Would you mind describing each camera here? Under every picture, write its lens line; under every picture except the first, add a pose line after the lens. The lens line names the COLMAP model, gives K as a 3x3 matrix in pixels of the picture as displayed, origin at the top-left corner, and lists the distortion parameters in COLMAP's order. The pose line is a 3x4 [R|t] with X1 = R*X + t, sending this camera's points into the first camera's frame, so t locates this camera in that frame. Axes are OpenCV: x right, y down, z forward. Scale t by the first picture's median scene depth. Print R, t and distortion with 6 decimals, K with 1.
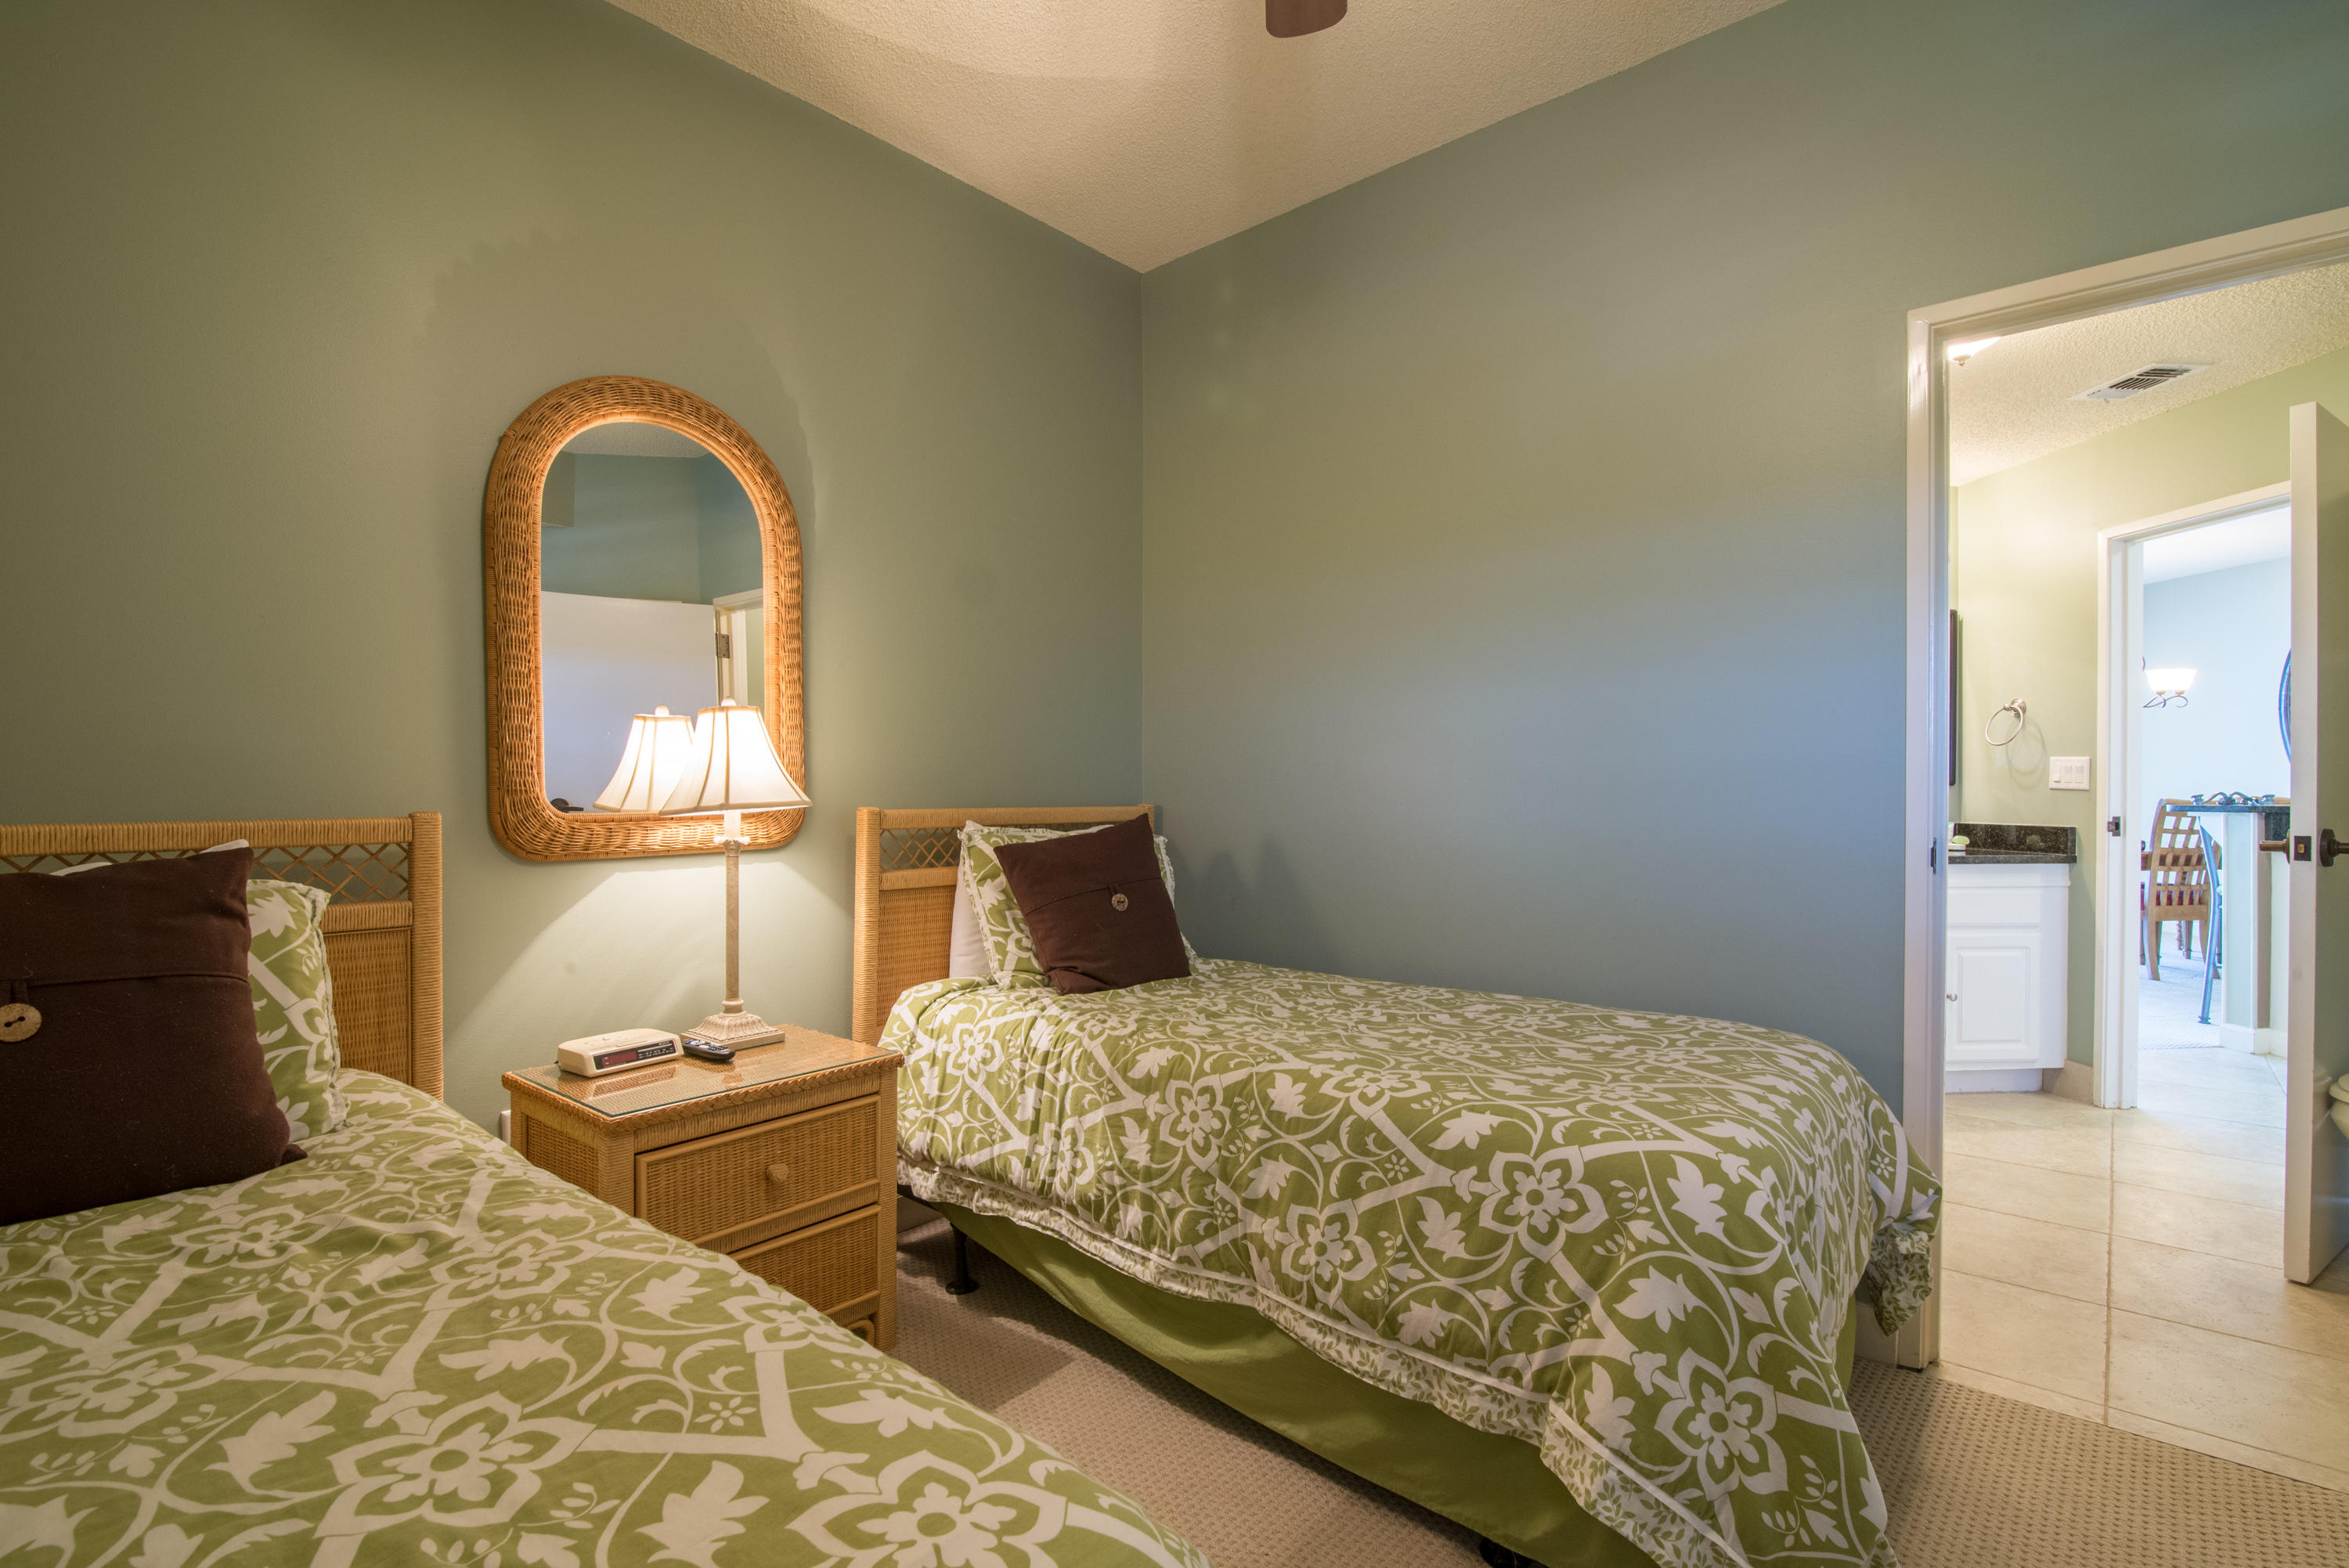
lens RADIAL K [[1078.0, 0, 1178.7], [0, 1078.0, 808.3], [0, 0, 1]] dist [-0.024592, 0.000030]
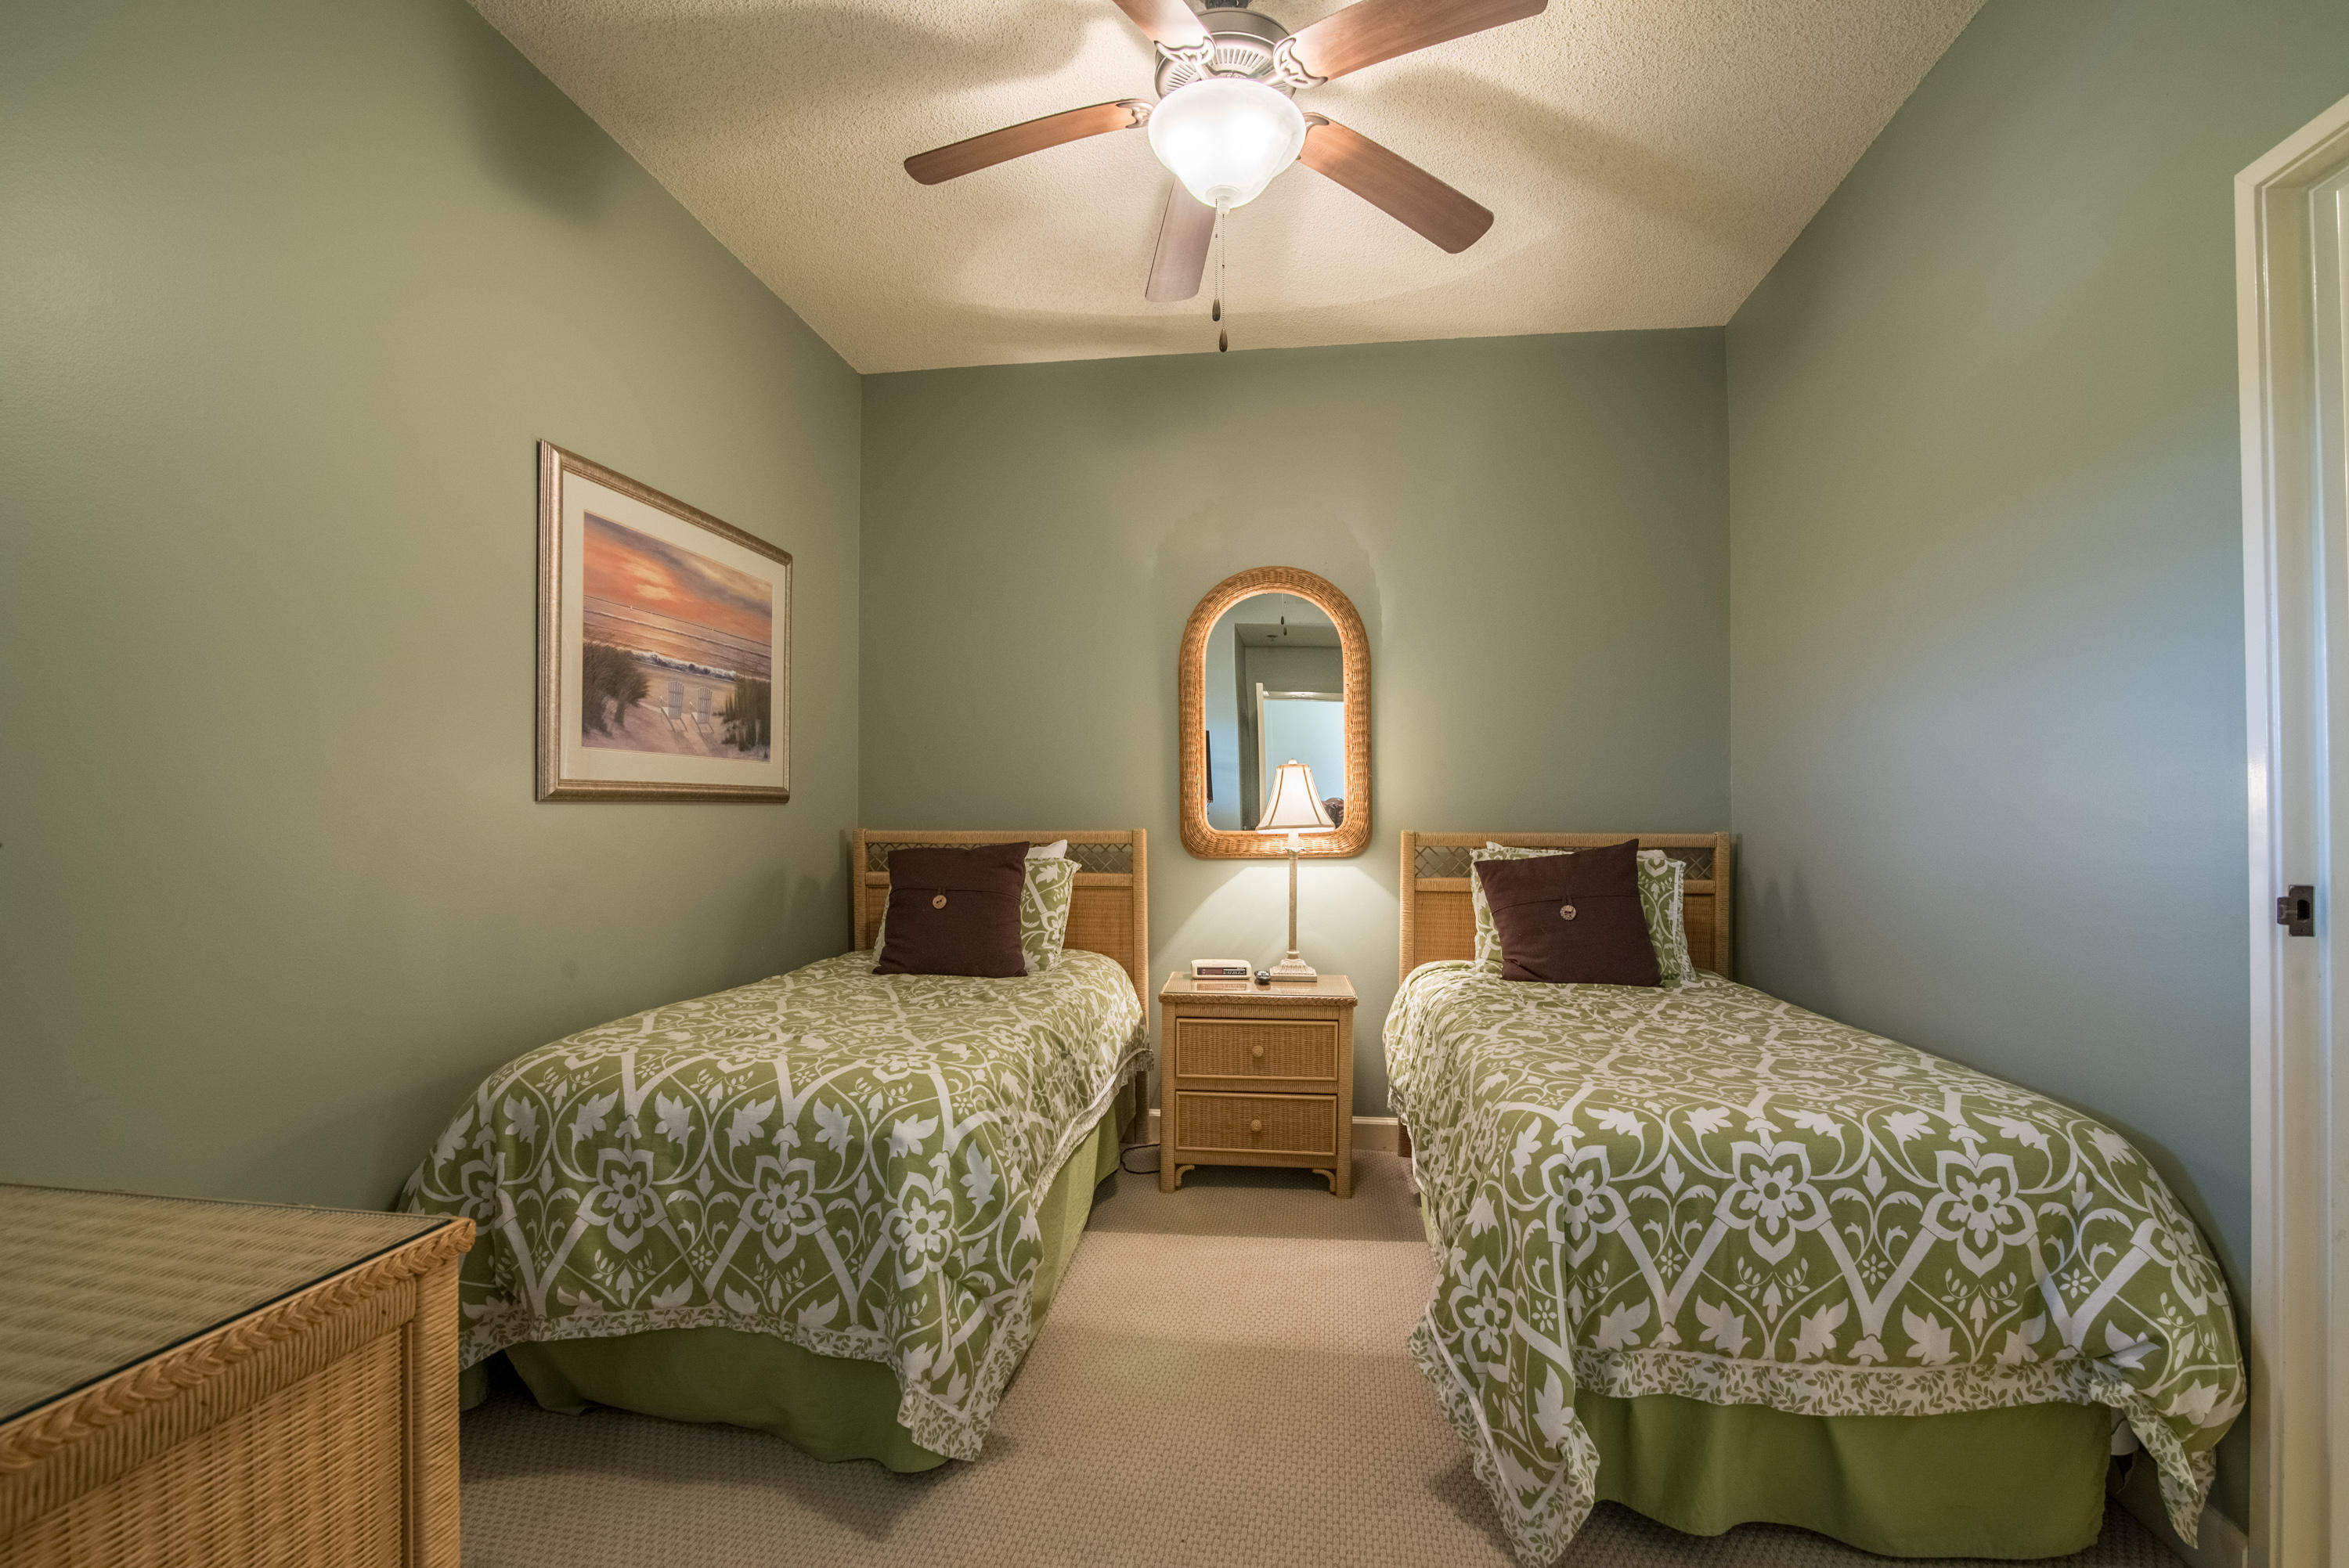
lens RADIAL K [[1078.0, 0, 1178.7], [0, 1078.0, 808.3], [0, 0, 1]] dist [-0.024592, 0.000030]
pose [[0.551378, -0.006076, -0.834234, 0.922961], [-0.016536, 0.999697, -0.018210, 0.001527], [0.834092, 0.023835, 0.551111, -0.015803]]
